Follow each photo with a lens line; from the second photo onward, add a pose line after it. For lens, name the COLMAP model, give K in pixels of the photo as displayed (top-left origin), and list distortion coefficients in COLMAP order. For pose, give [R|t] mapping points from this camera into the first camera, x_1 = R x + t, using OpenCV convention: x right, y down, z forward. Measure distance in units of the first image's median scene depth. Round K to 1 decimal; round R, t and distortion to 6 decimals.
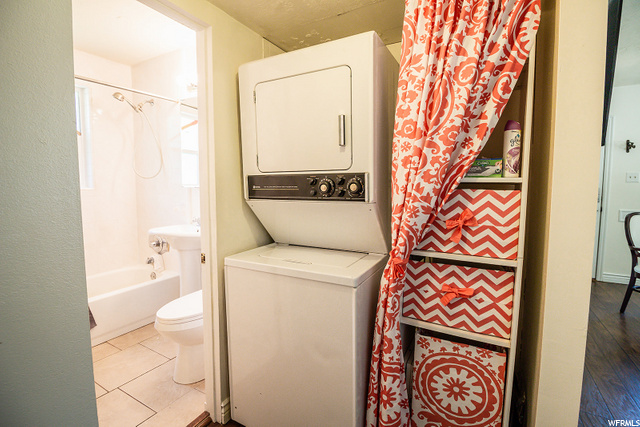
lens RADIAL K [[307.0, 0, 319.3], [0, 307.0, 208.9], [0, 0, 1]] dist [-0.009848, -0.000389]
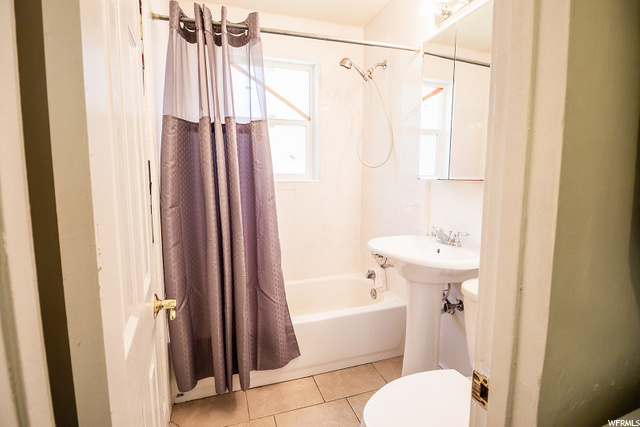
lens RADIAL K [[307.0, 0, 319.1], [0, 307.0, 213.2], [0, 0, 1]] dist [-0.009848, -0.000389]
pose [[0.757506, 0.069362, -0.649133, -0.159820], [-0.047083, 0.997555, 0.051649, -0.020019], [0.651128, -0.008561, 0.758920, 0.328299]]
